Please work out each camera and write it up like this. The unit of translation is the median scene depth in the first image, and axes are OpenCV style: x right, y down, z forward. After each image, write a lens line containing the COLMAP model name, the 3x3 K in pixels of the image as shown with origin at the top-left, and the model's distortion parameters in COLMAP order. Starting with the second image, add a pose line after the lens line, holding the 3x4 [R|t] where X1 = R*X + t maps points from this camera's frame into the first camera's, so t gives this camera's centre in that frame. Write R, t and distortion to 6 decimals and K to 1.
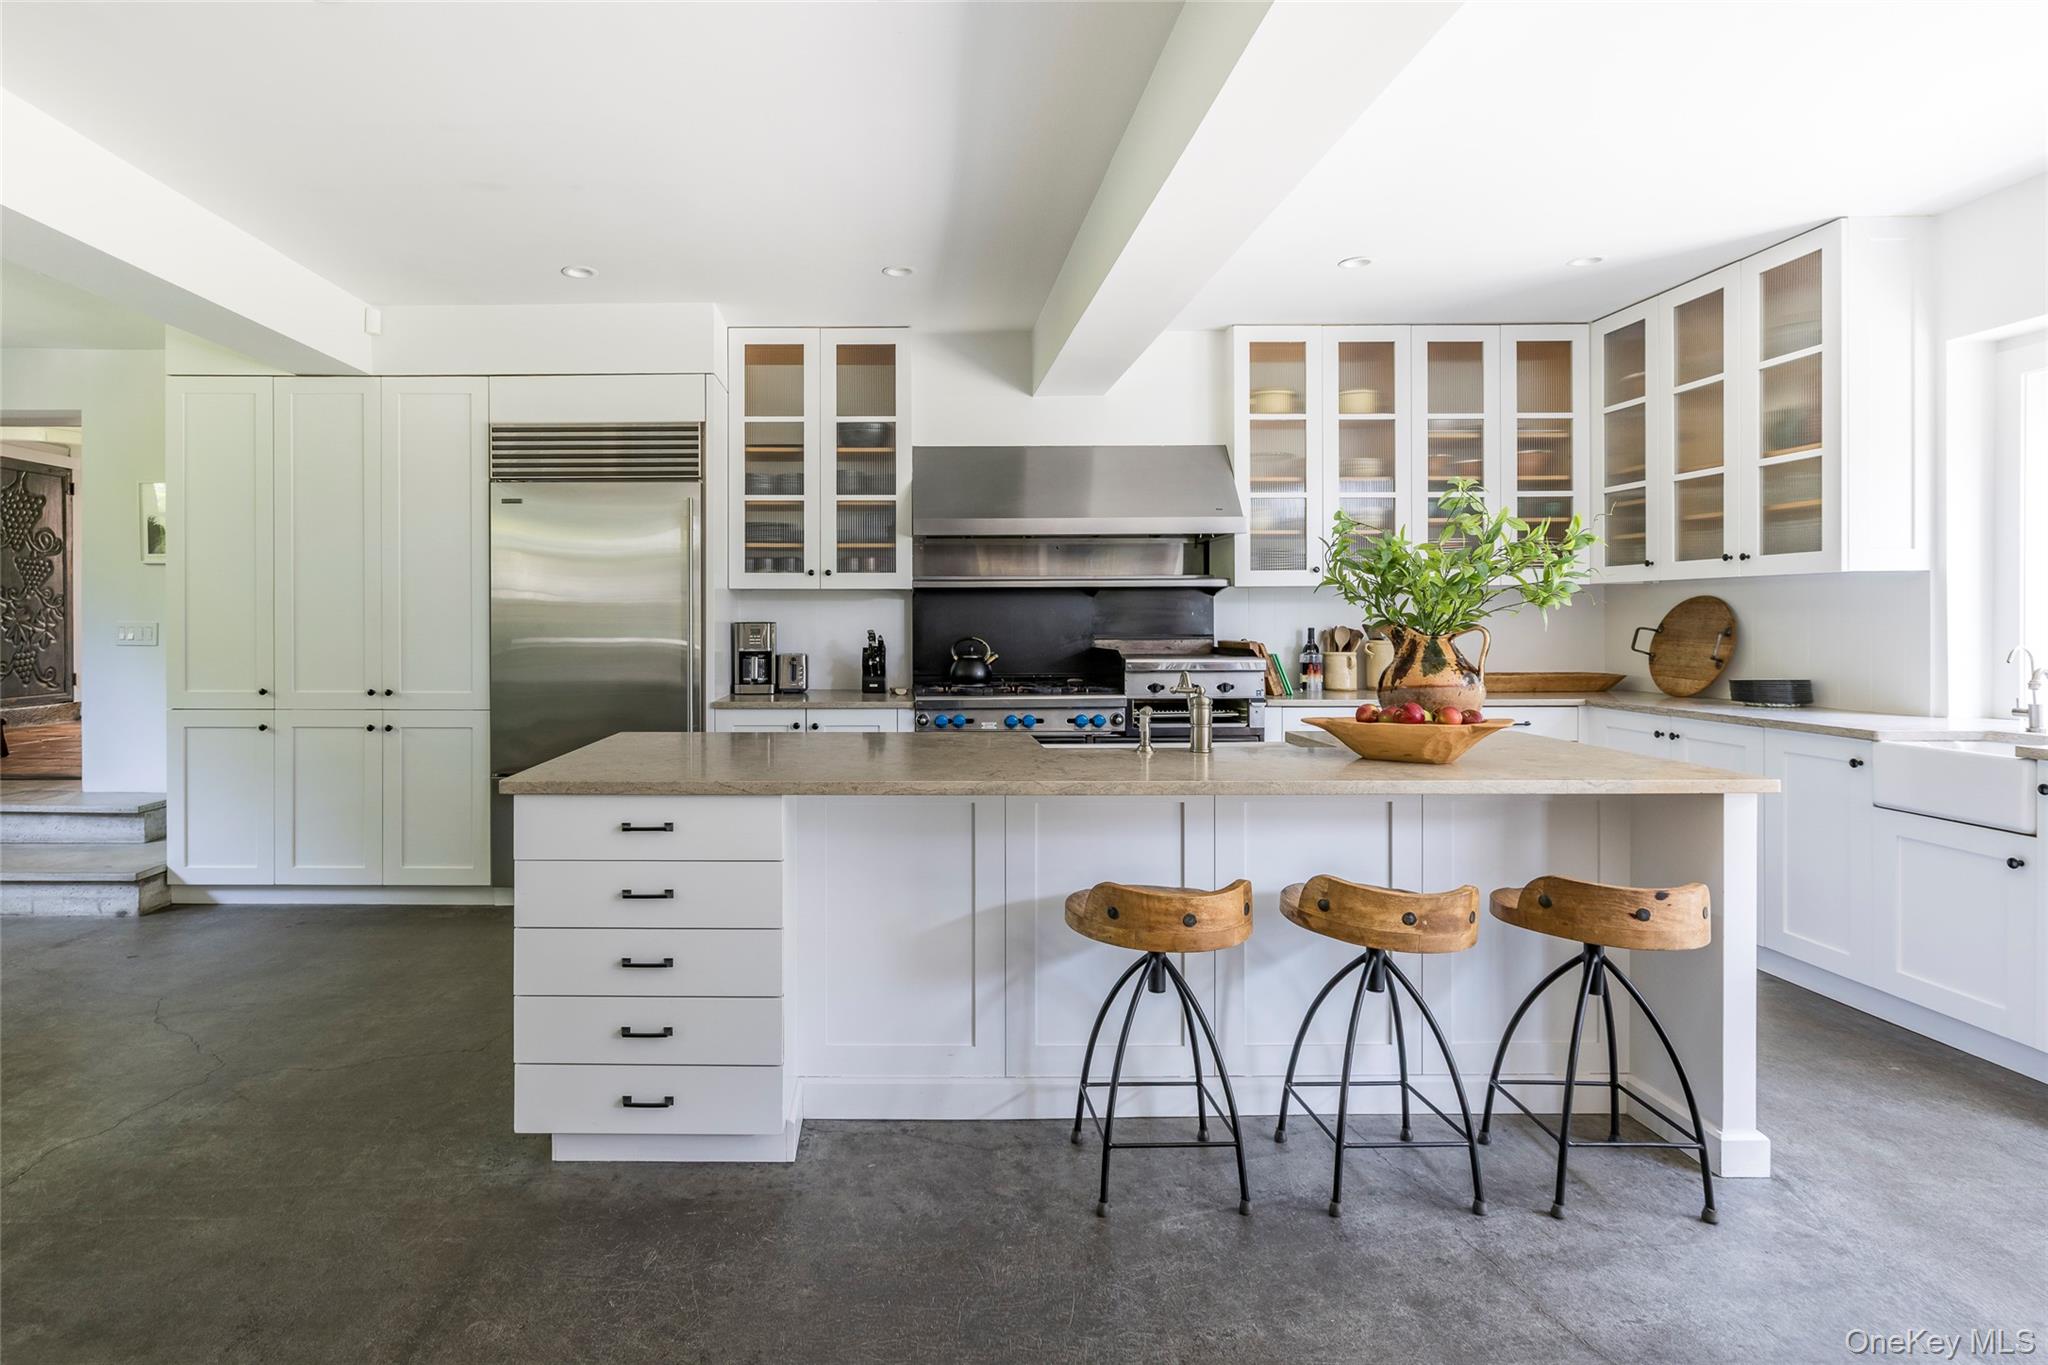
lens RADIAL K [[861.3, 0, 1018.3], [0, 861.3, 619.0], [0, 0, 1]] dist [0.001538, 0.000292]
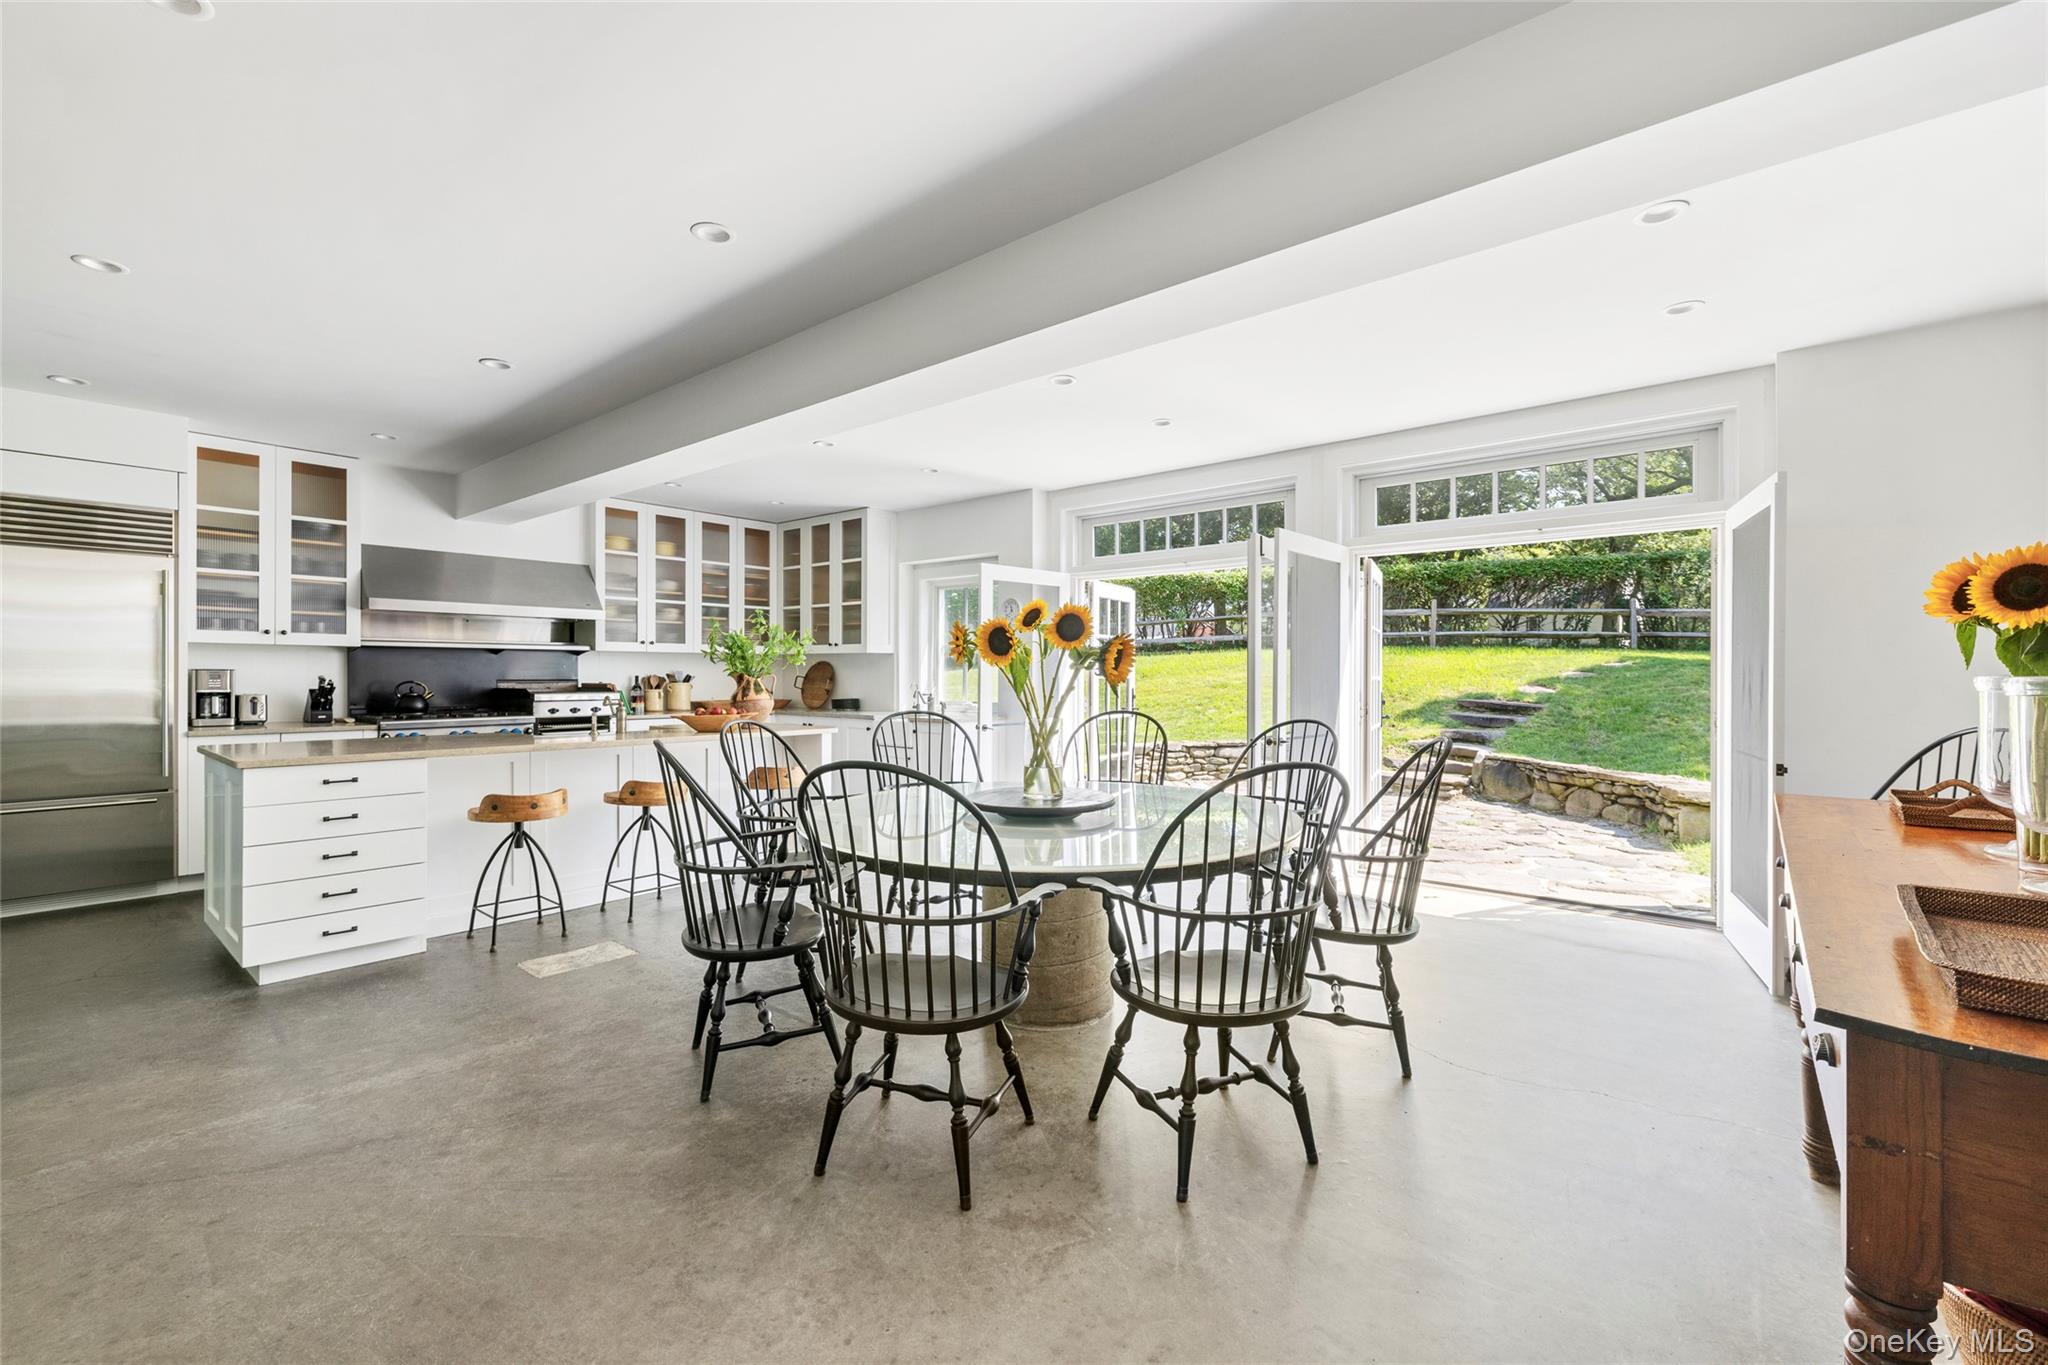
lens RADIAL K [[891.8, 0, 1024.0], [0, 891.8, 682.5], [0, 0, 1]] dist [0.000013, 0.000071]
pose [[0.643832, -0.002160, 0.765163, -0.542621], [-0.005969, 0.999951, 0.007846, 0.005676], [-0.765143, -0.009618, 0.643788, -0.760139]]
